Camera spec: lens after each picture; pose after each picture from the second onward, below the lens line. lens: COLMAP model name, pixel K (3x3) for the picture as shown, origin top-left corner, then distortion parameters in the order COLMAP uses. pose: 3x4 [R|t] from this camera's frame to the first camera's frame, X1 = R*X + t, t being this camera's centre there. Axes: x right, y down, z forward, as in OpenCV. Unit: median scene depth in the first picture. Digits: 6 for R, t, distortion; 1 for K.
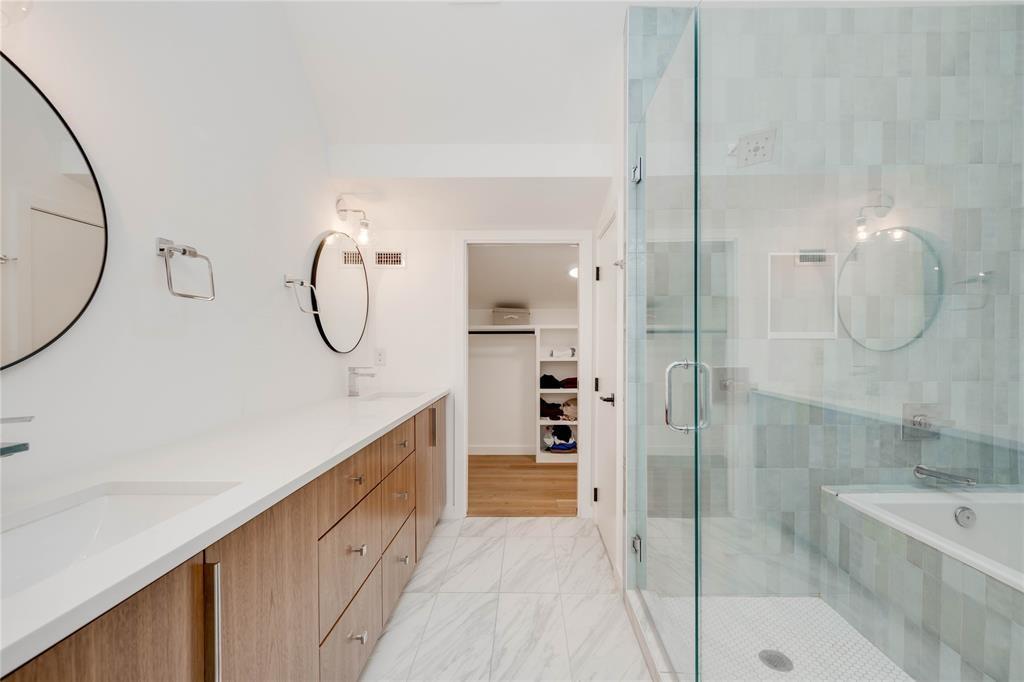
lens RADIAL K [[410.0, 0, 511.9], [0, 410.0, 343.2], [0, 0, 1]] dist [-0.004075, -0.000064]
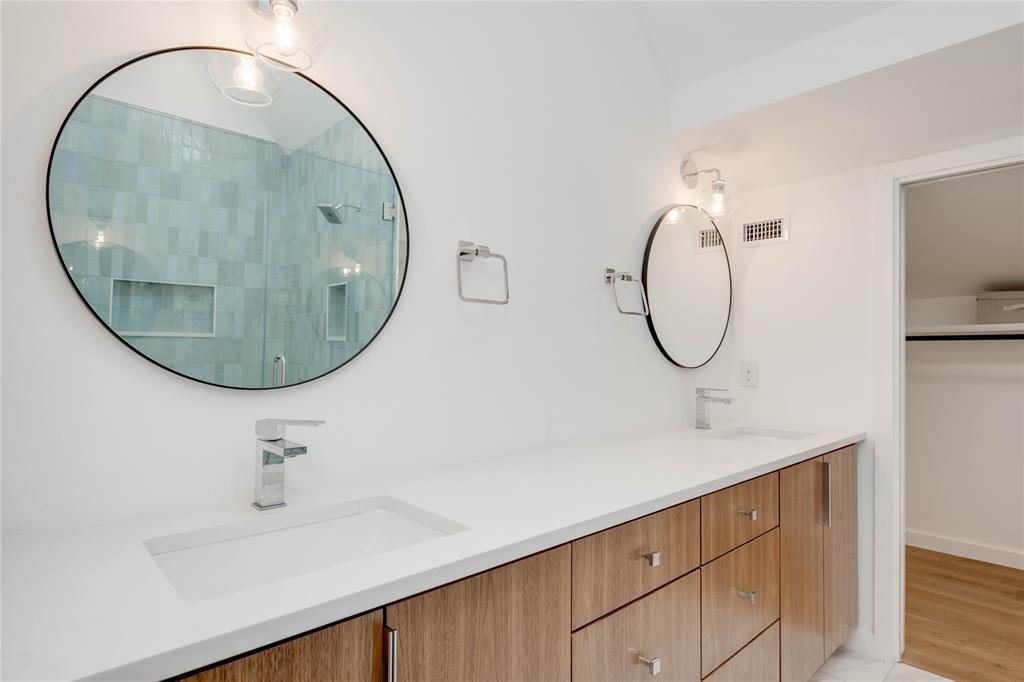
lens RADIAL K [[536.9, 0, 513.6], [0, 536.9, 343.2], [0, 0, 1]] dist [-0.004138, 0.002898]
pose [[0.709159, -0.007651, -0.705007, 0.042972], [-0.007843, 0.999794, -0.018740, 0.000108], [0.705005, 0.018819, 0.708952, 0.099745]]
